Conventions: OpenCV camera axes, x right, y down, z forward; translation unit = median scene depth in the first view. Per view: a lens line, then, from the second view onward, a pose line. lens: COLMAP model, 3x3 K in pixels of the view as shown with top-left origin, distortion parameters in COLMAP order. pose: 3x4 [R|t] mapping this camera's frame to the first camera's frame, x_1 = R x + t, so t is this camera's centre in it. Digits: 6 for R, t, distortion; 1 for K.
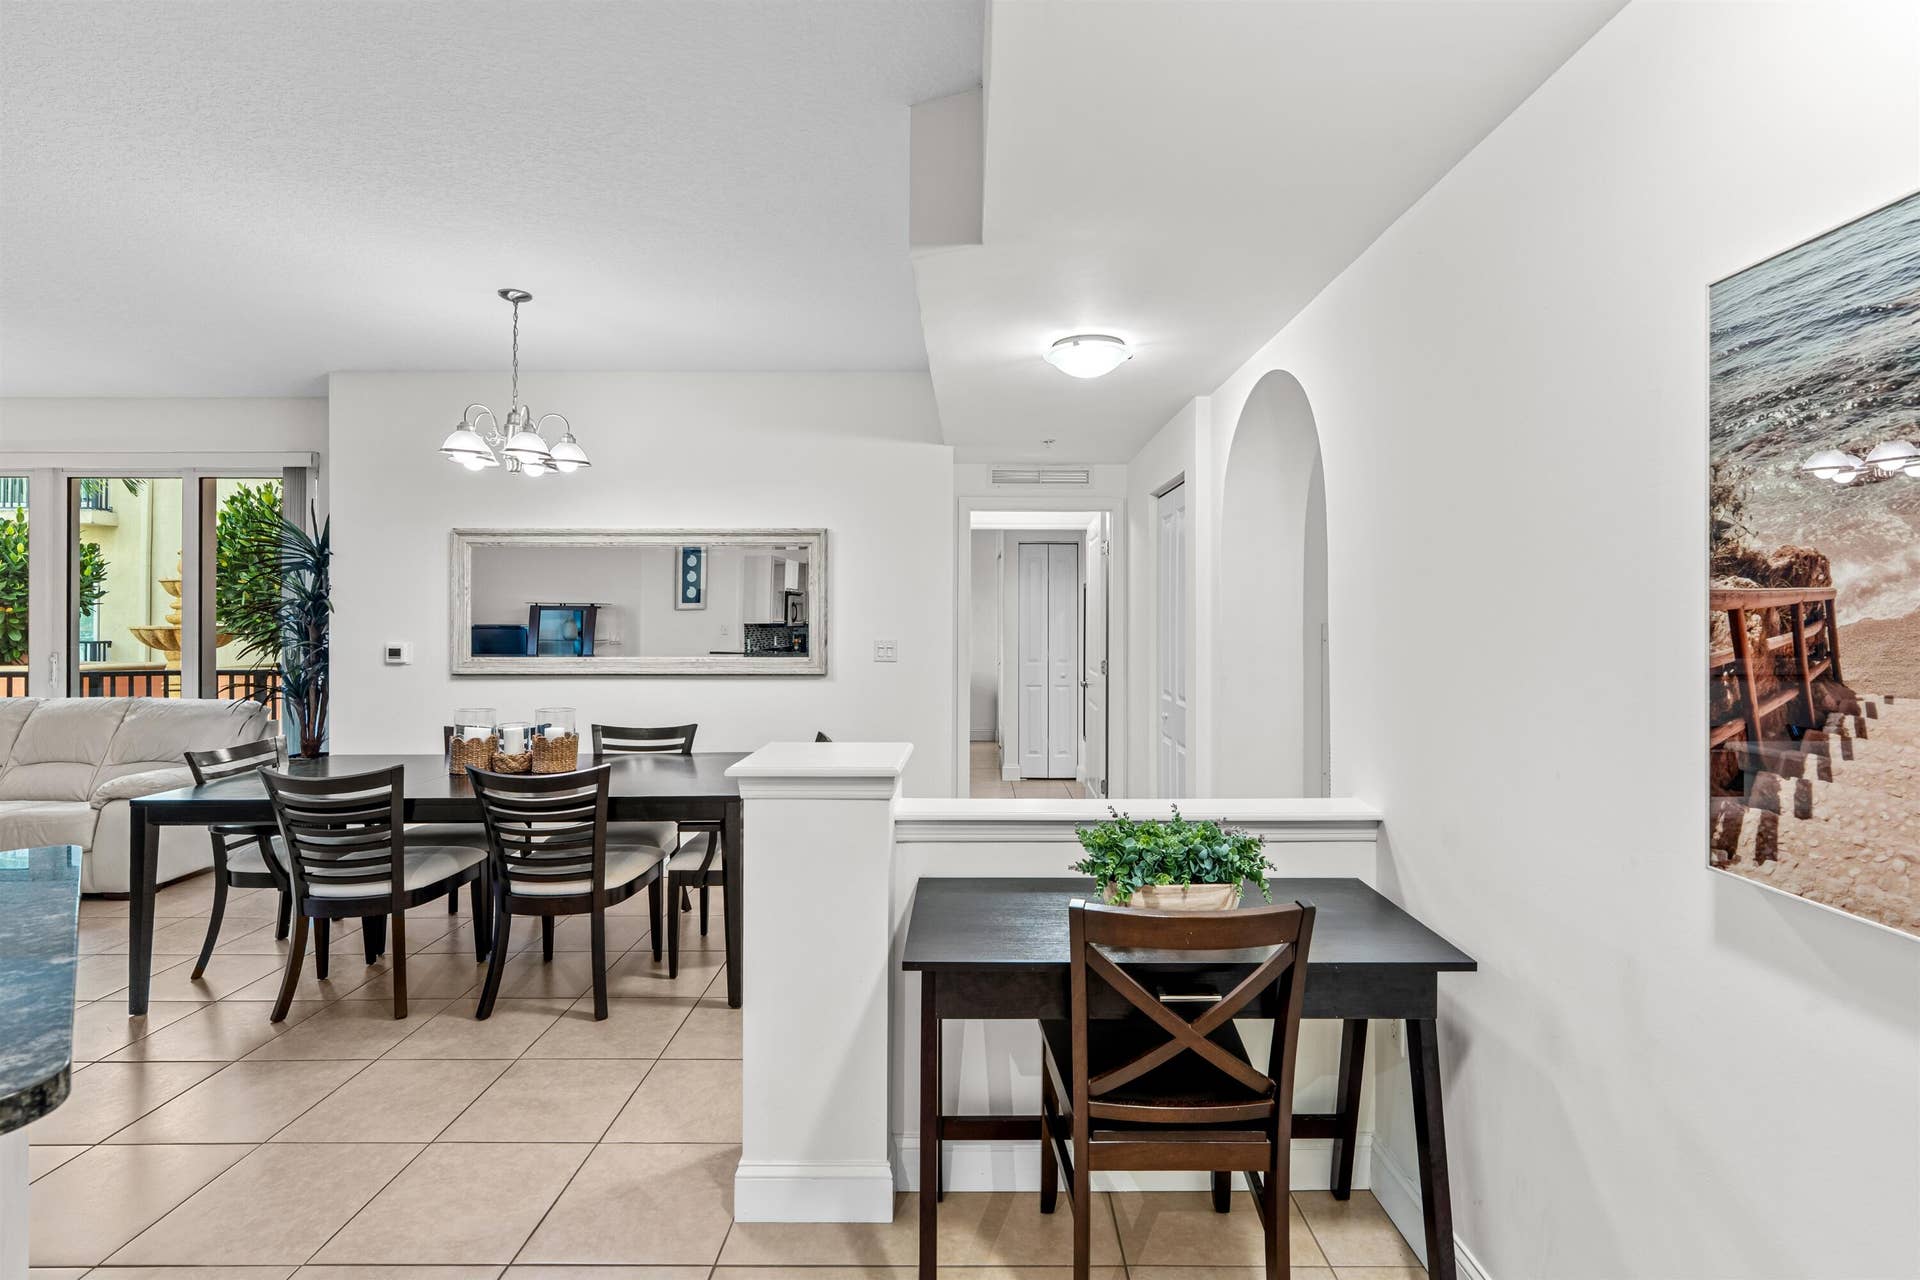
lens RADIAL K [[879.1, 0, 984.0], [0, 879.1, 616.5], [0, 0, 1]] dist [-0.011533, 0.000453]
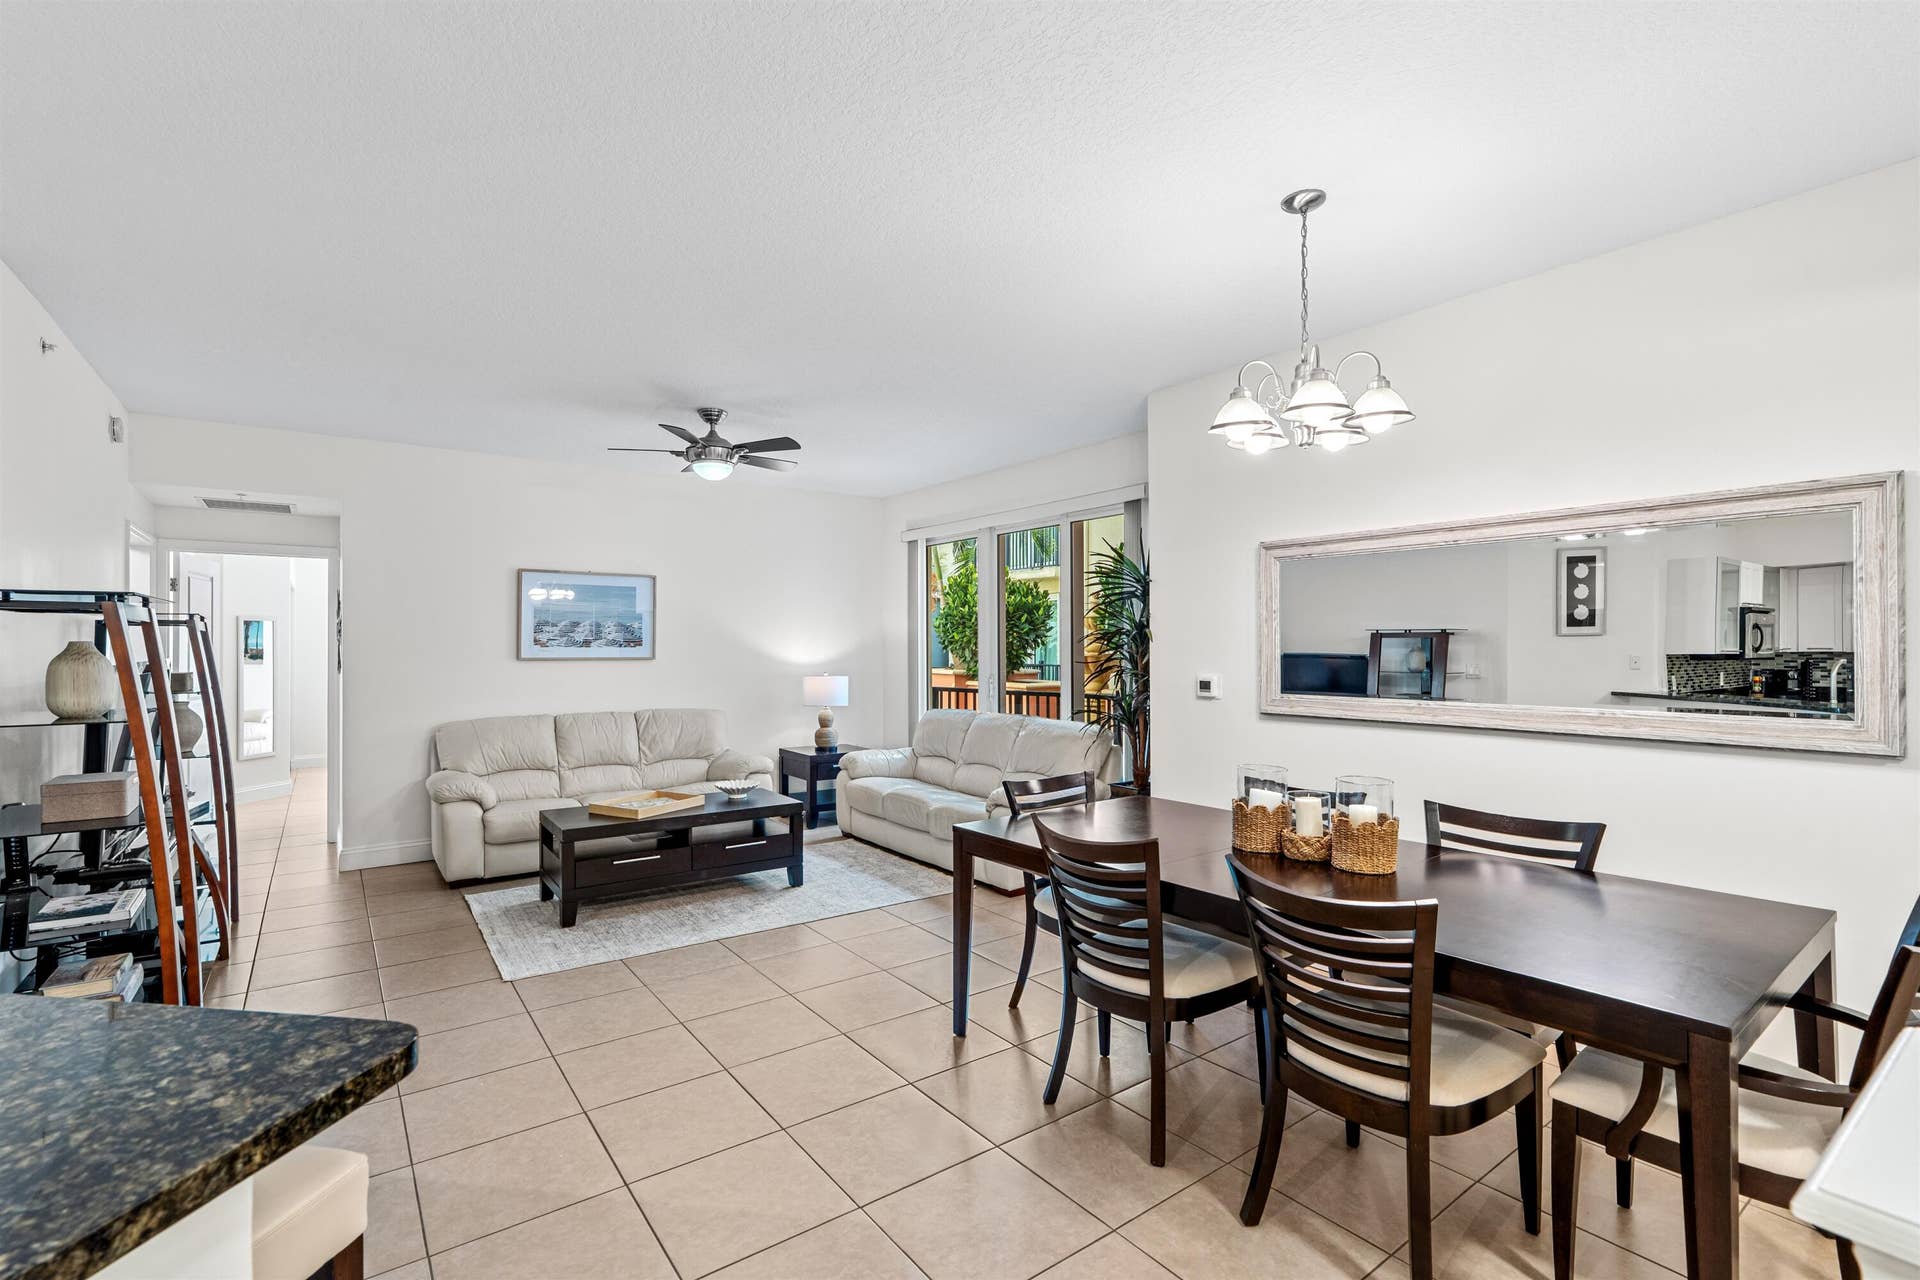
lens RADIAL K [[864.9, 0, 960.0], [0, 864.9, 640.0], [0, 0, 1]] dist [-0.004267, 0.001084]
pose [[0.589065, -0.008017, -0.808046, -0.109113], [0.003265, 0.999966, -0.007541, 0.000209], [0.808079, 0.001804, 0.589071, 0.296365]]
